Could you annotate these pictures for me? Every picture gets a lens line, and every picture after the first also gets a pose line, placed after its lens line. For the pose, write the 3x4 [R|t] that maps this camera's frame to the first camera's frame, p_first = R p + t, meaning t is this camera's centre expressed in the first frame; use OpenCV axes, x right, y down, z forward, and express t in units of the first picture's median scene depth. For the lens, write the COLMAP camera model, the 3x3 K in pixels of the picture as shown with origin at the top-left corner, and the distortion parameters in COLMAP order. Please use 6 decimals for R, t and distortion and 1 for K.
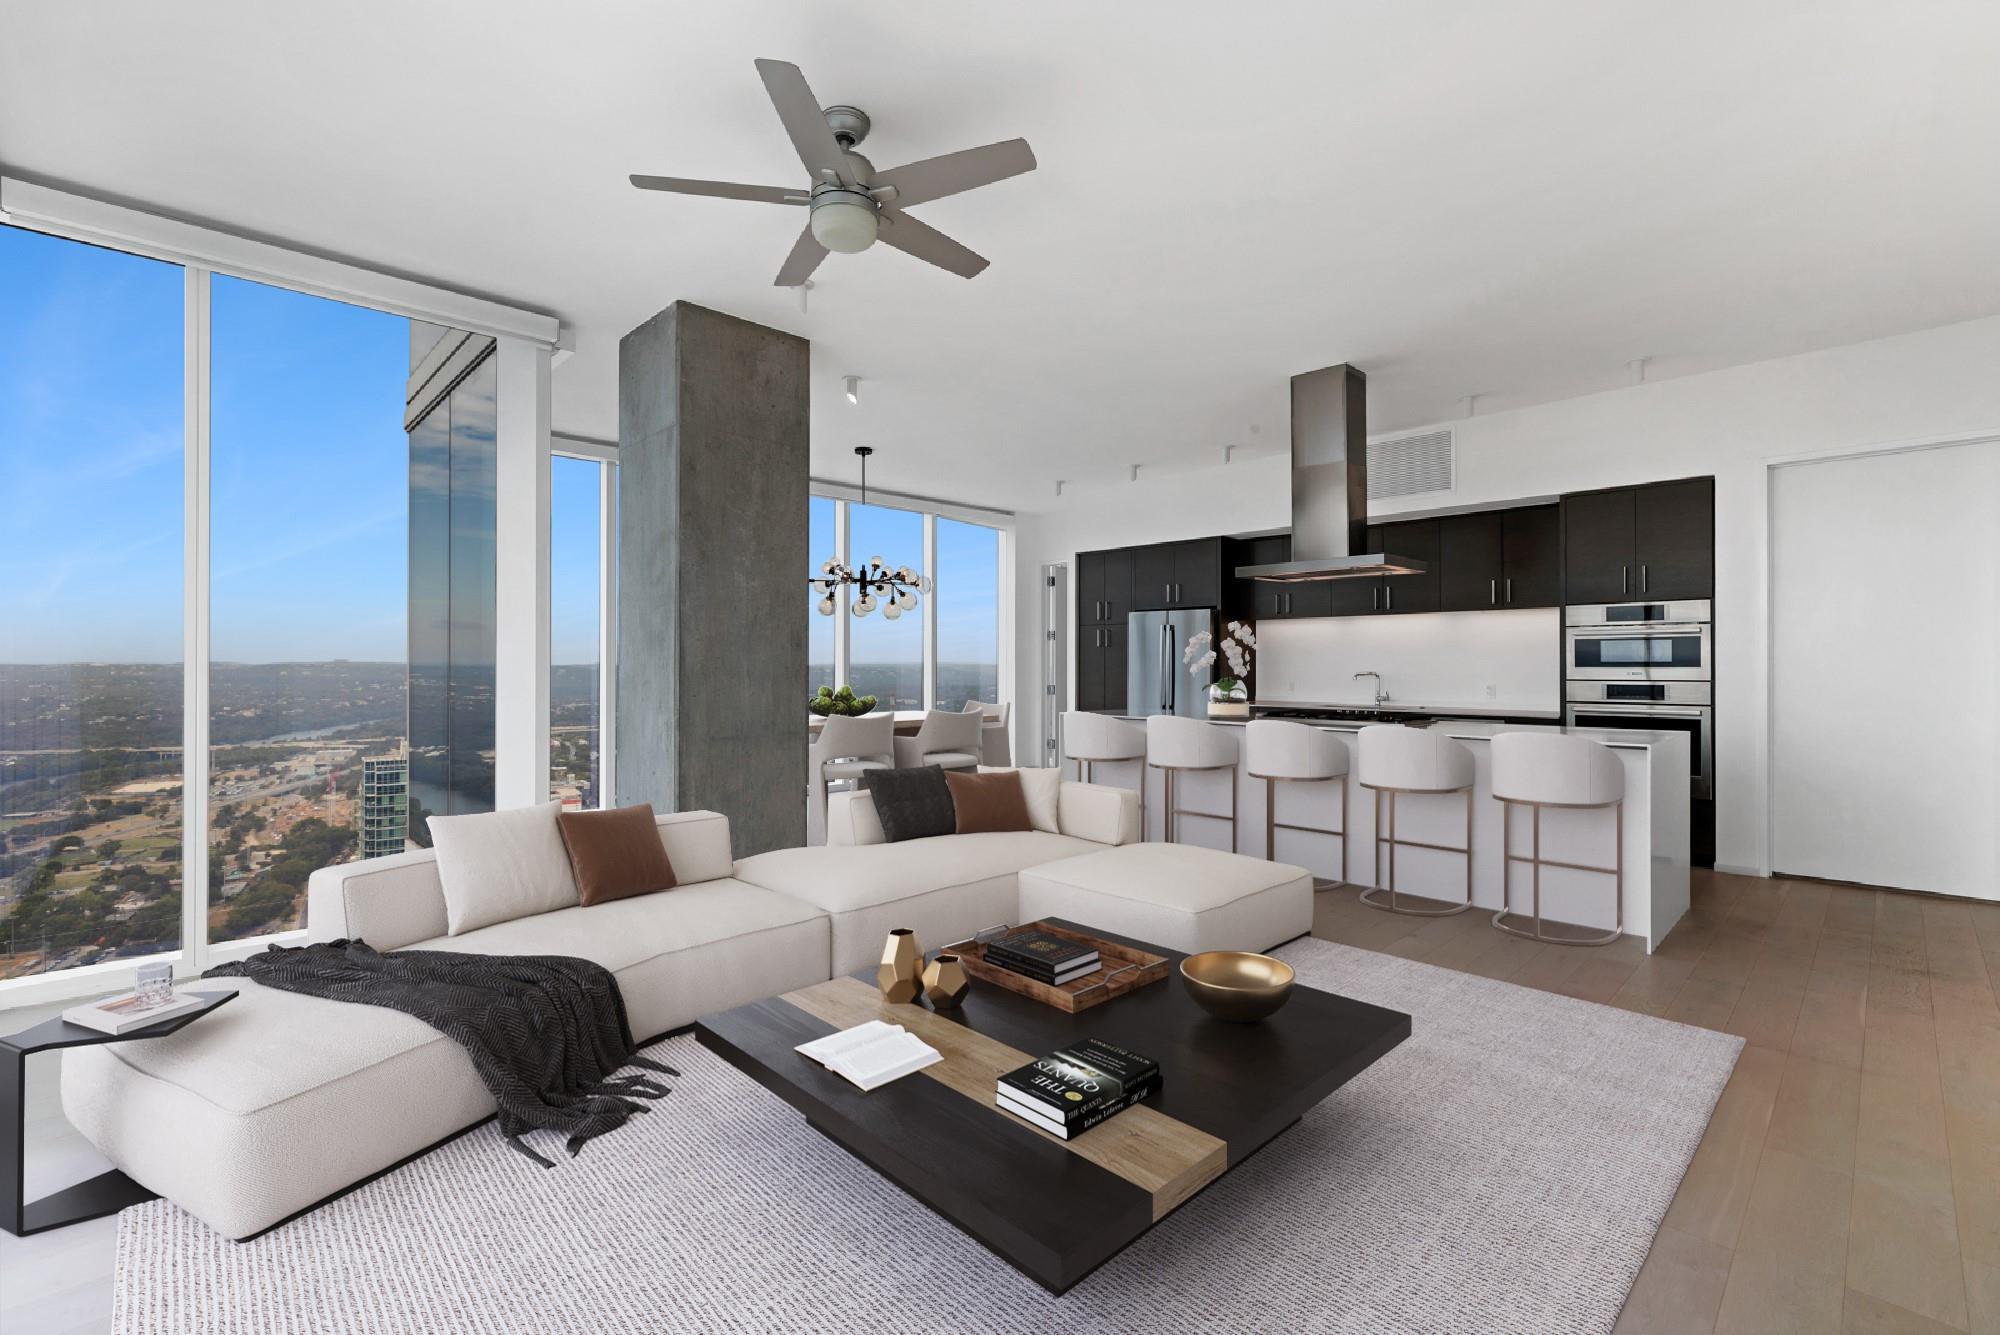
lens RADIAL K [[854.0, 0, 1013.0], [0, 854.0, 677.6], [0, 0, 1]] dist [0.002107, 0.000629]
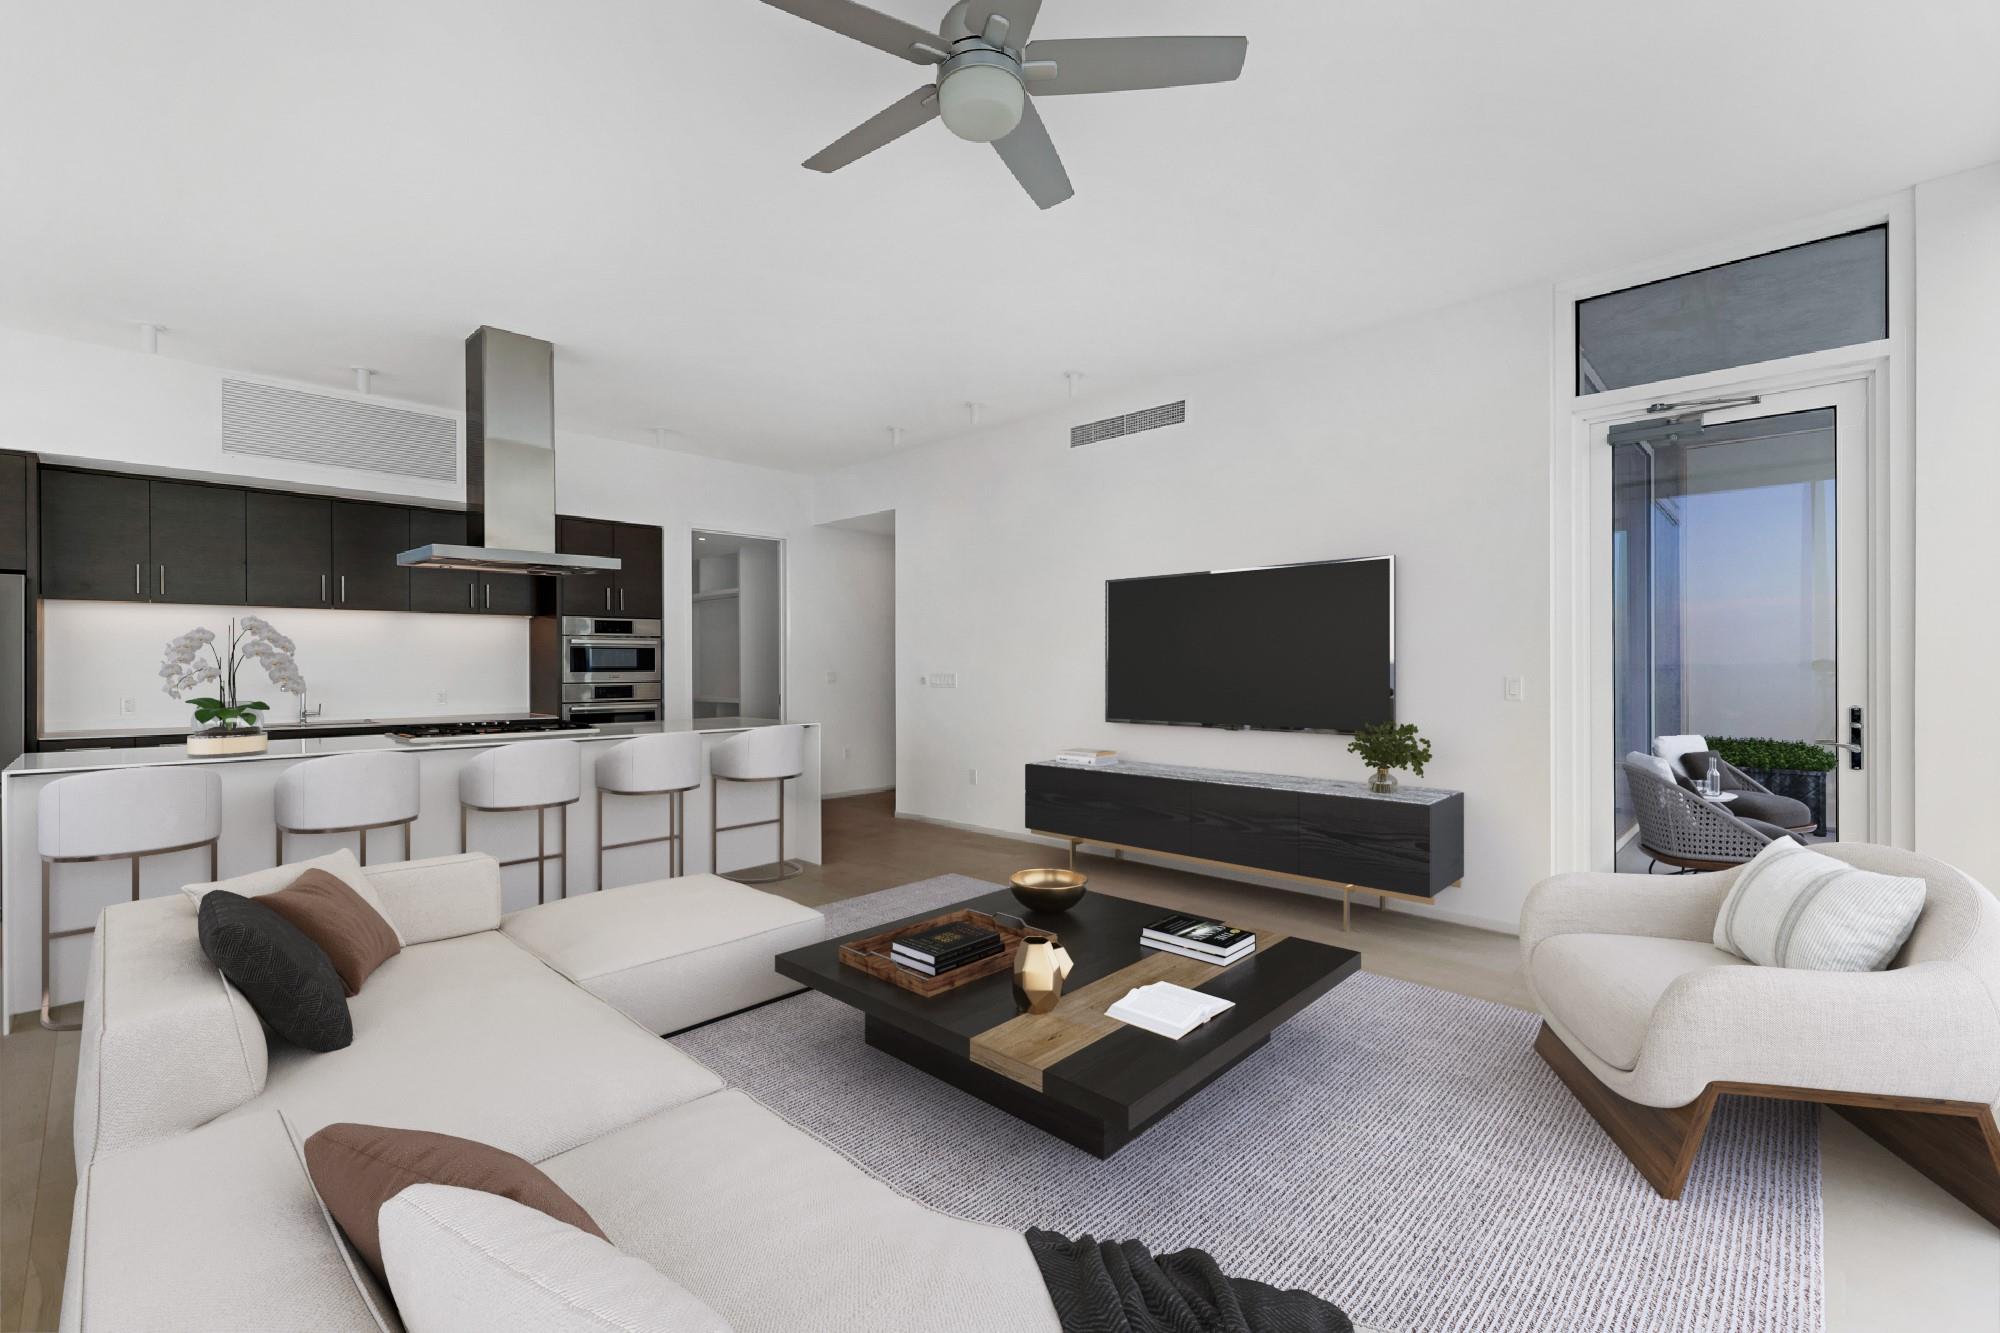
lens RADIAL K [[854.0, 0, 995.1], [0, 854.0, 678.8], [0, 0, 1]] dist [0.002107, 0.000629]
pose [[-0.018935, -0.009765, 0.999773, -0.482151], [0.017913, 0.999788, 0.010105, -0.004680], [-0.999660, 0.018100, -0.018756, 0.470553]]
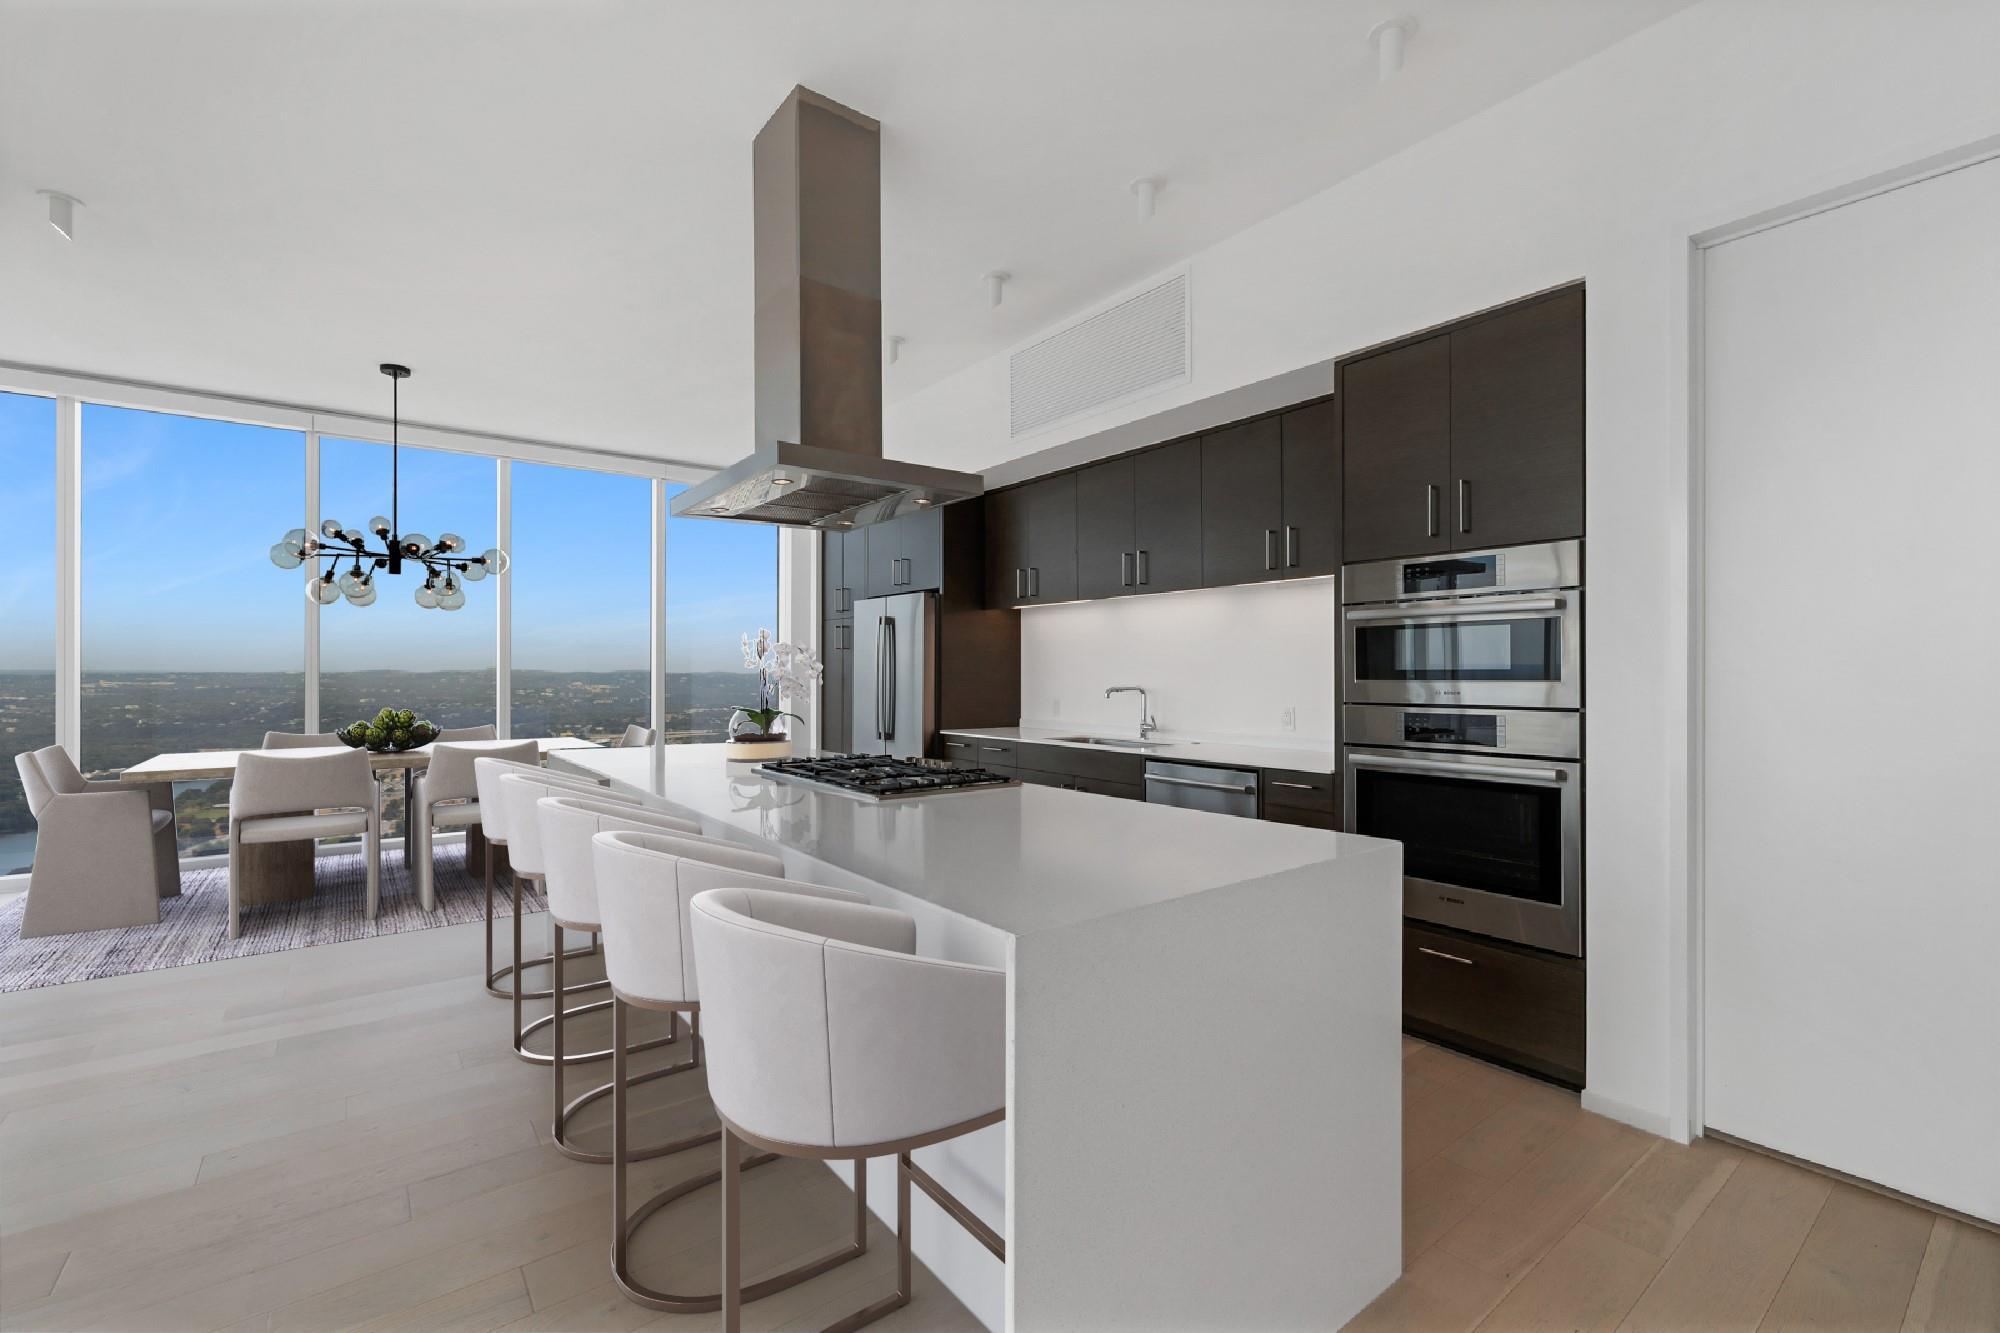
lens RADIAL K [[854.0, 0, 1014.9], [0, 854.0, 681.5], [0, 0, 1]] dist [0.002107, 0.000629]
pose [[0.991682, 0.002725, -0.128687, 0.524534], [-0.003531, 0.999976, -0.006037, -0.007160], [0.128667, 0.006441, 0.991667, 0.448529]]
